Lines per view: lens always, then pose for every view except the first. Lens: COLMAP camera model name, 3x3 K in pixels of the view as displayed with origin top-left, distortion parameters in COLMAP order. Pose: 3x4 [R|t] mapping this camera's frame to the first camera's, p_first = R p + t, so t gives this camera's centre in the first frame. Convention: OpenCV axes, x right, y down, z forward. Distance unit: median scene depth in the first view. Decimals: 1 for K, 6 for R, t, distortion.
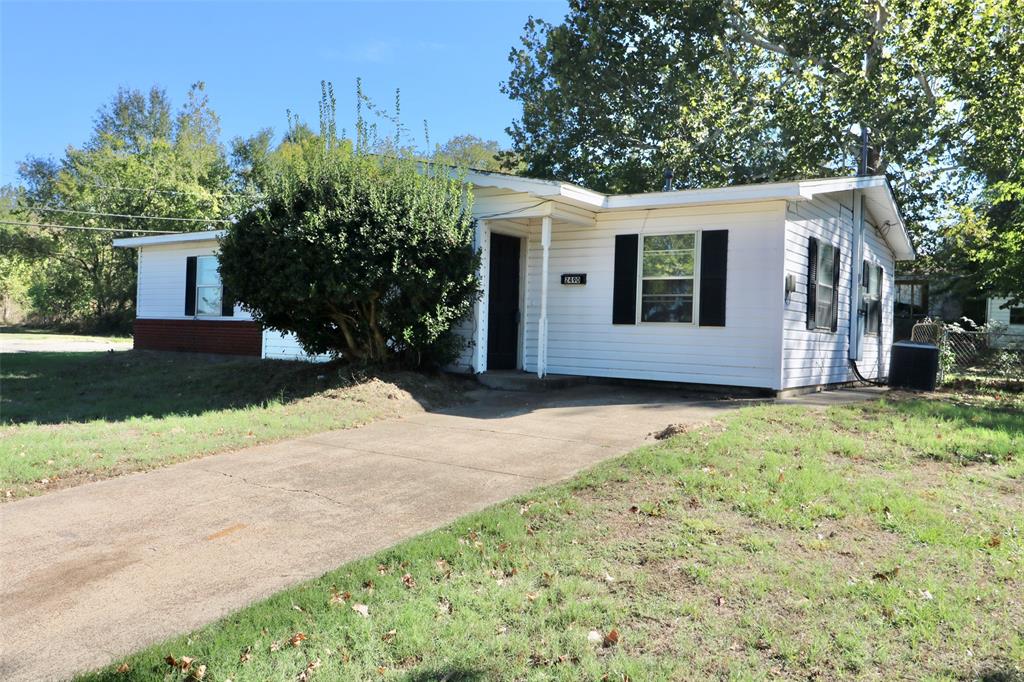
lens RADIAL K [[814.0, 0, 512.0], [0, 814.0, 341.0], [0, 0, 1]] dist [0.002529, 0.000332]
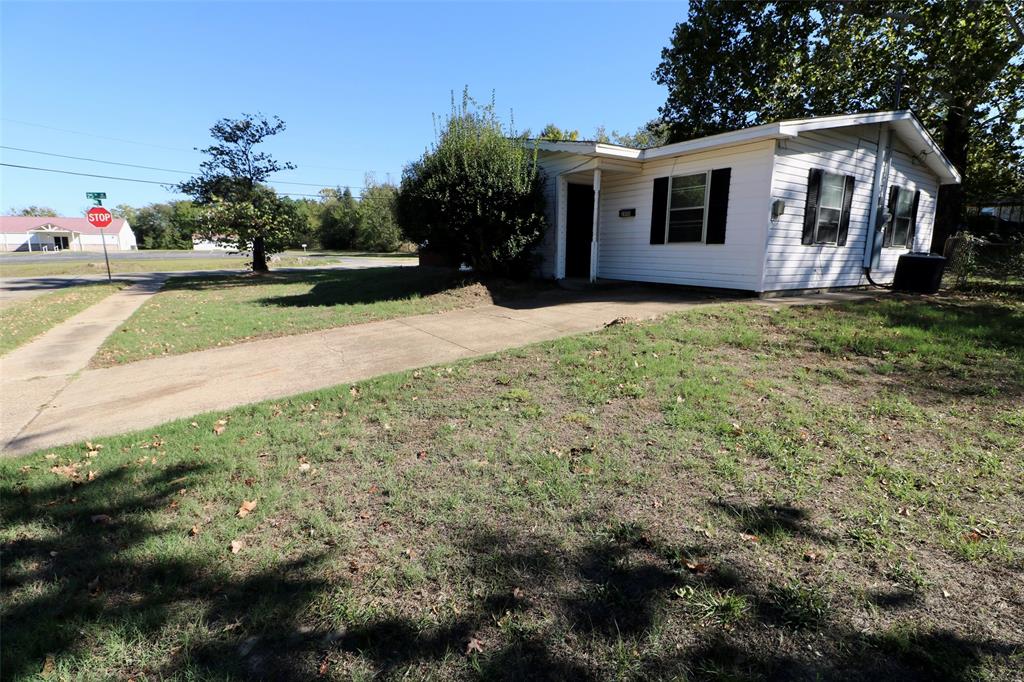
lens RADIAL K [[473.7, 0, 511.1], [0, 473.7, 354.0], [0, 0, 1]] dist [-0.012555, -0.000486]
pose [[0.923146, 0.060751, -0.379620, 0.233201], [0.017345, 0.979849, 0.198983, -0.001486], [0.384059, -0.190275, 0.903490, 0.122918]]
